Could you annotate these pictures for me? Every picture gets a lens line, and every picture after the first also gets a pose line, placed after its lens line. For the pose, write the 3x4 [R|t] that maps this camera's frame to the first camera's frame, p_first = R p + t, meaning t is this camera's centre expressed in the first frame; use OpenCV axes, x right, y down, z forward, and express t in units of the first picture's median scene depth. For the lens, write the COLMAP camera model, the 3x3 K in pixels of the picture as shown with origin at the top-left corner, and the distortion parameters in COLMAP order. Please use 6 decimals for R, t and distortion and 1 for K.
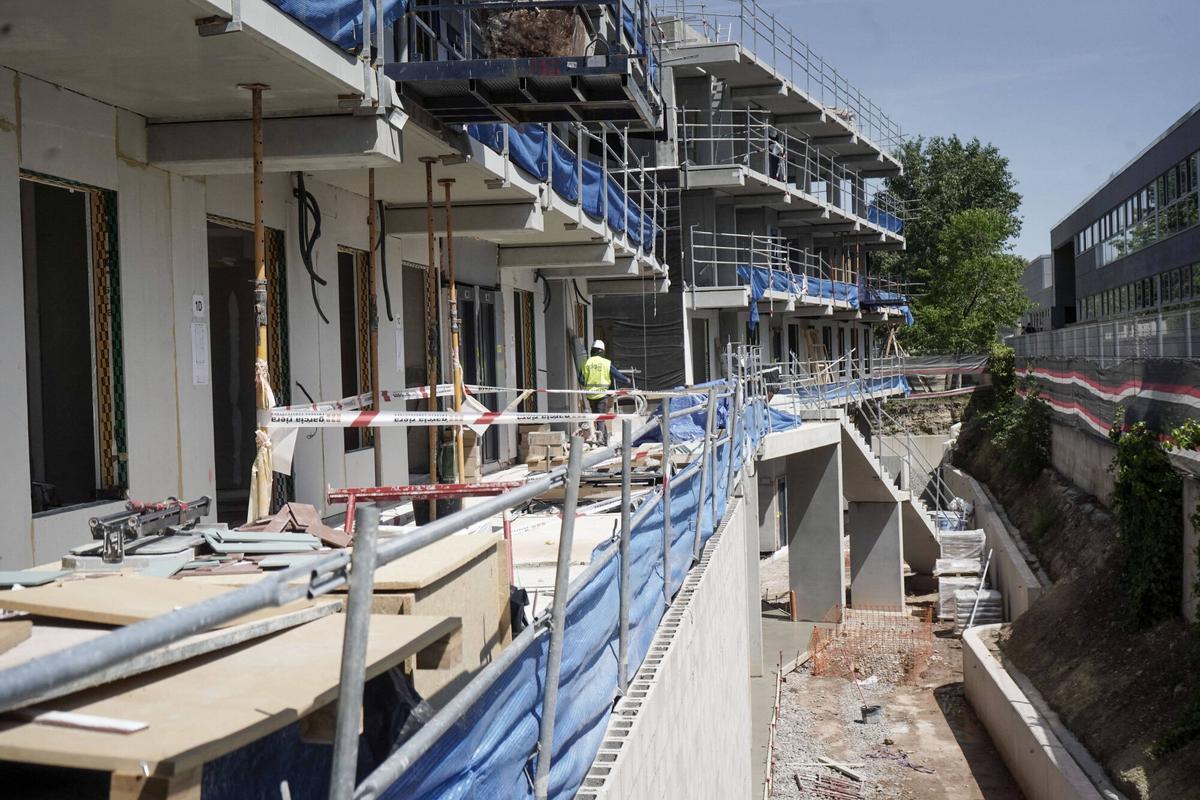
lens RADIAL K [[1756.6, 0, 600.0], [0, 1756.6, 400.0], [0, 0, 1]] dist [-0.011763, 0.025421]
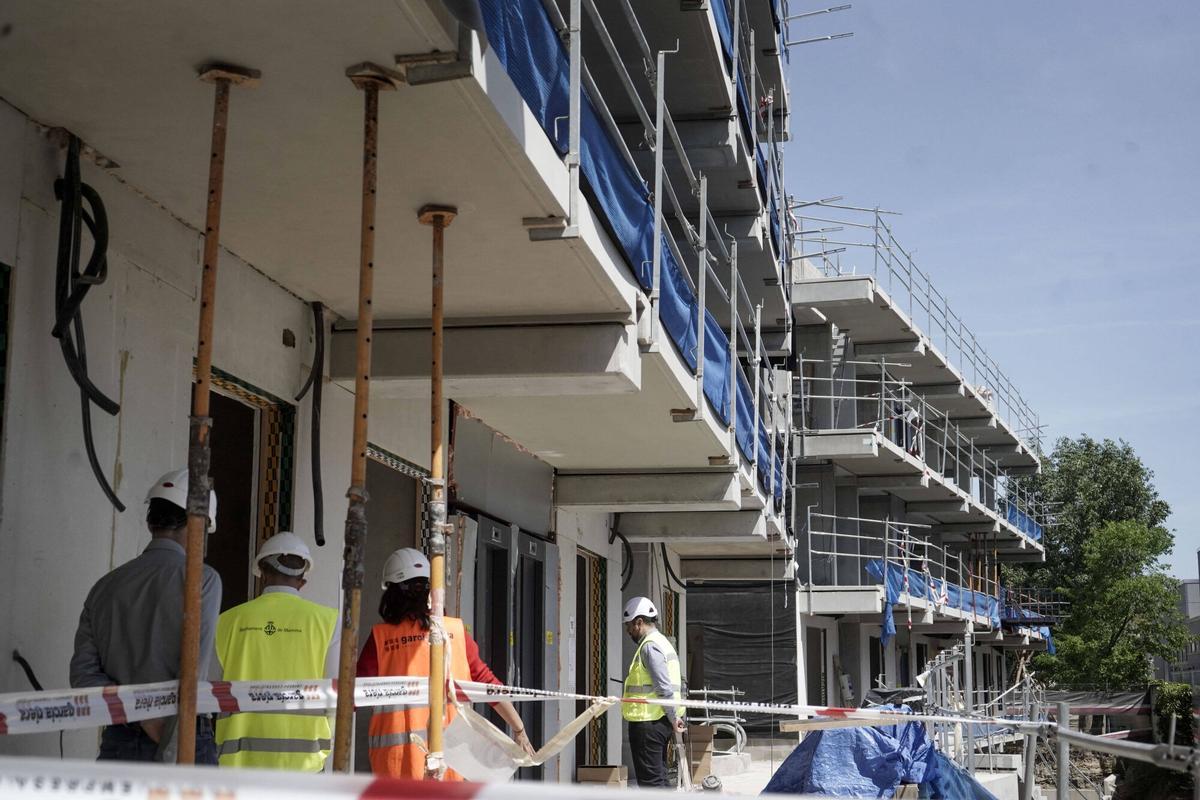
lens RADIAL K [[1756.6, 0, 600.0], [0, 1756.6, 400.0], [0, 0, 1]] dist [-0.011763, 0.025421]
pose [[0.998787, 0.029948, -0.039074, -0.010513], [-0.036646, 0.982266, -0.183876, 0.000569], [0.032874, 0.185085, 0.982173, 0.218926]]
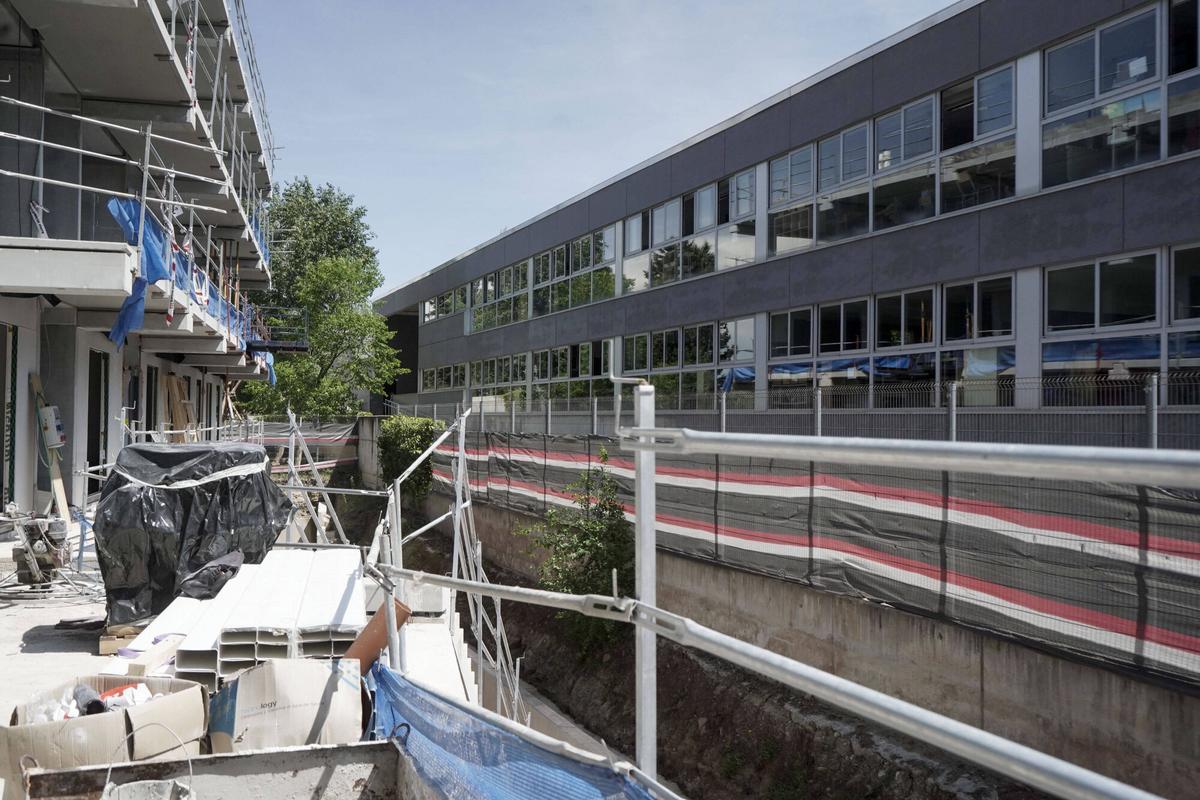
lens RADIAL K [[1122.7, 0, 545.3], [0, 1122.7, 399.1], [0, 0, 1]] dist [0.005080, 0.006896]
pose [[0.859600, 0.051614, 0.508353, 0.033375], [-0.029019, 0.998211, -0.052281, -0.017360], [-0.510142, 0.030189, 0.859560, 0.694421]]
